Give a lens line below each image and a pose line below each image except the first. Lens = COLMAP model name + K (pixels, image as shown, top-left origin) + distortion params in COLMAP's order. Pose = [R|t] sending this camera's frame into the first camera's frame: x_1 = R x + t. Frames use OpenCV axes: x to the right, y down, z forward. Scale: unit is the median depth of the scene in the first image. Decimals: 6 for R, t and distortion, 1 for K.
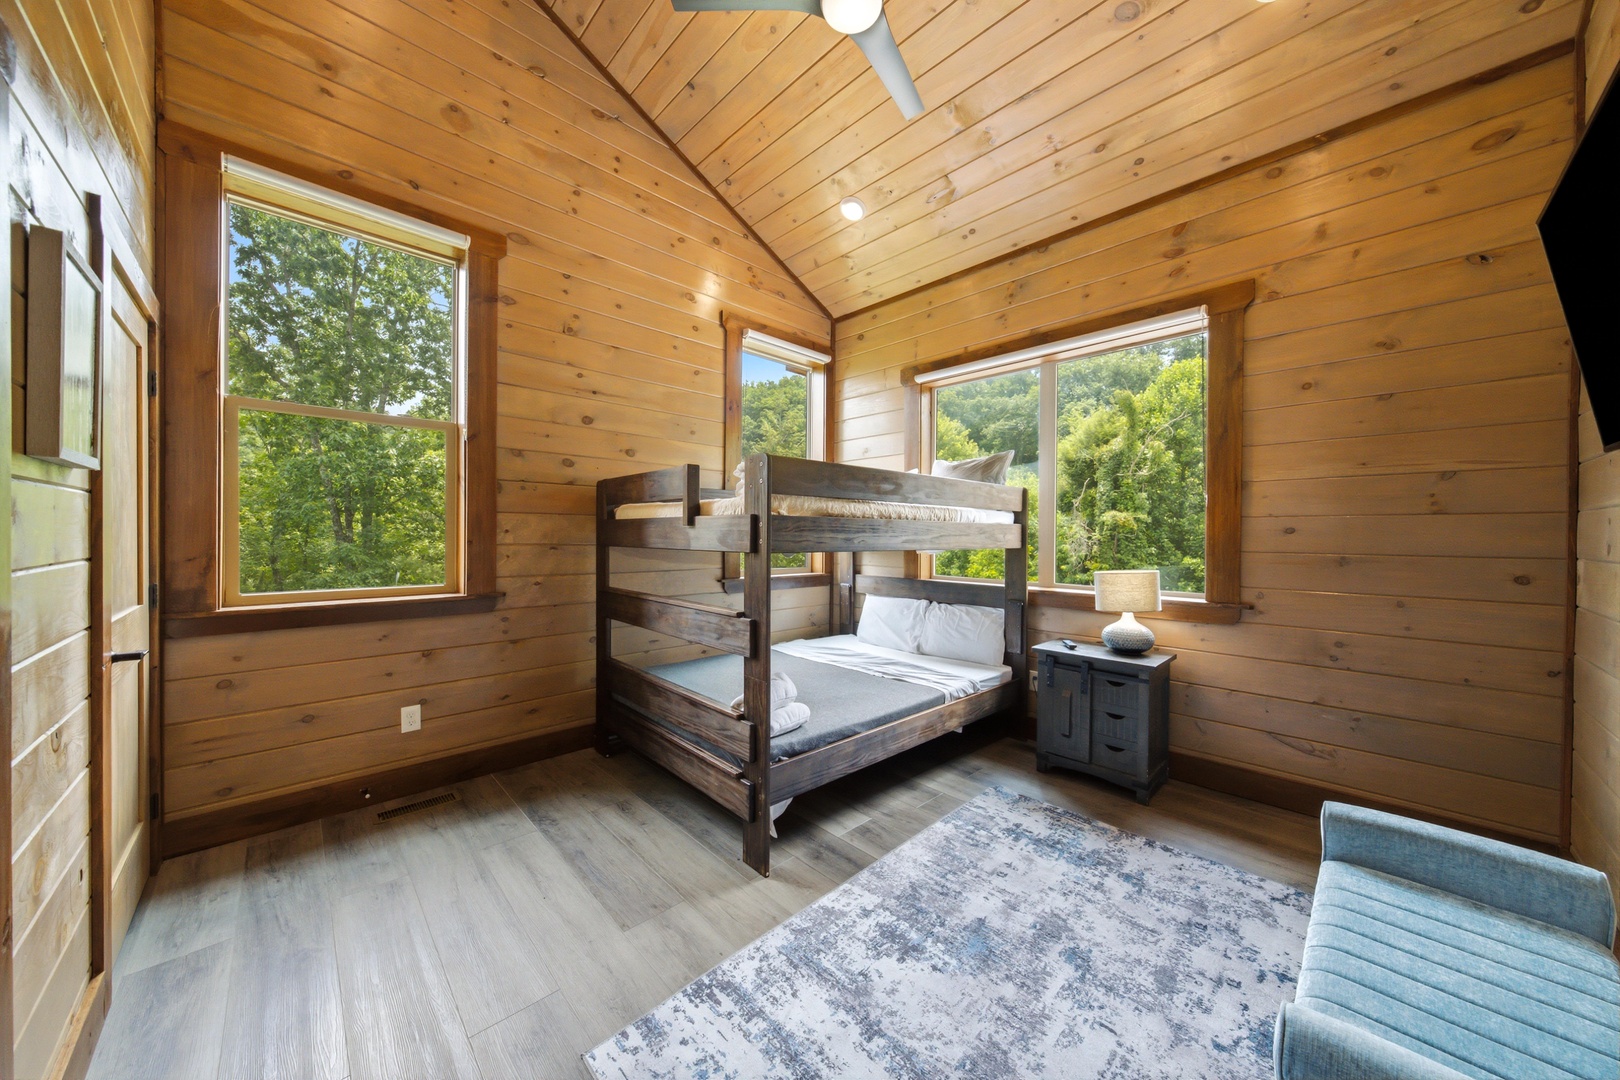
lens RADIAL K [[554.4, 0, 813.5], [0, 554.4, 537.3], [0, 0, 1]] dist [-0.000171, -0.000030]
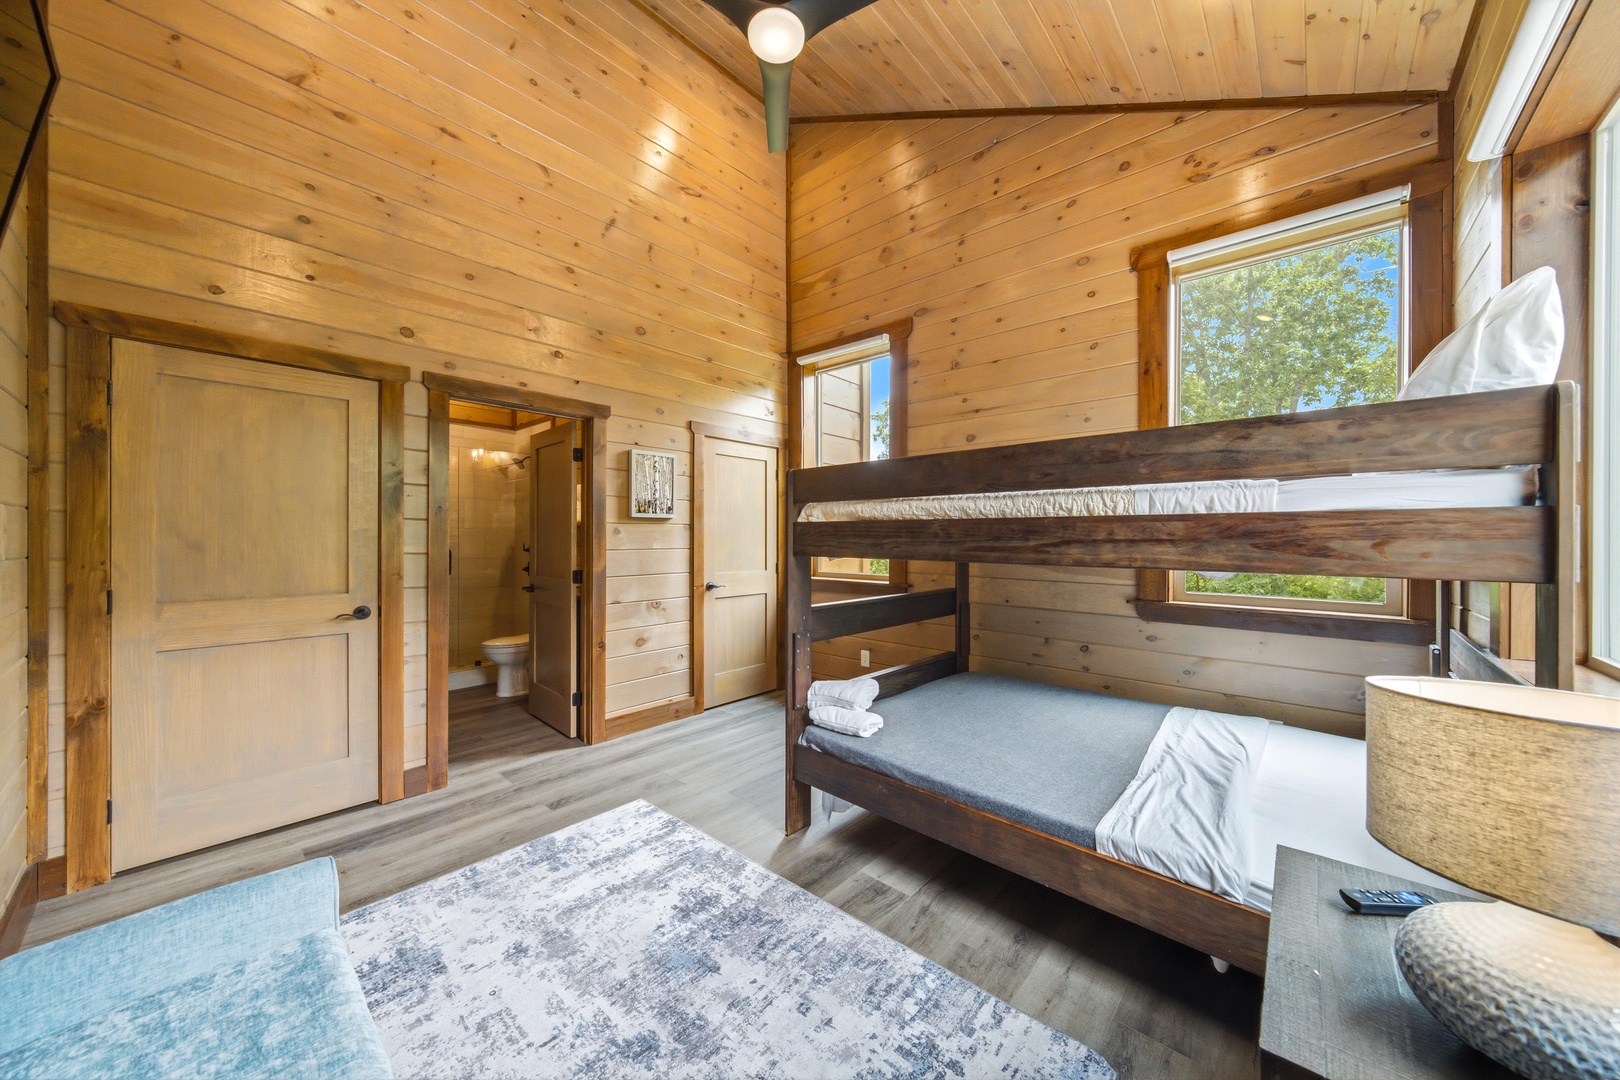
lens RADIAL K [[554.4, 0, 813.5], [0, 554.4, 537.3], [0, 0, 1]] dist [-0.000171, -0.000030]
pose [[0.073150, -0.007258, -0.997295, 1.214758], [-0.008230, 0.999935, -0.007881, -0.001489], [0.997287, 0.008784, 0.073085, 1.087638]]
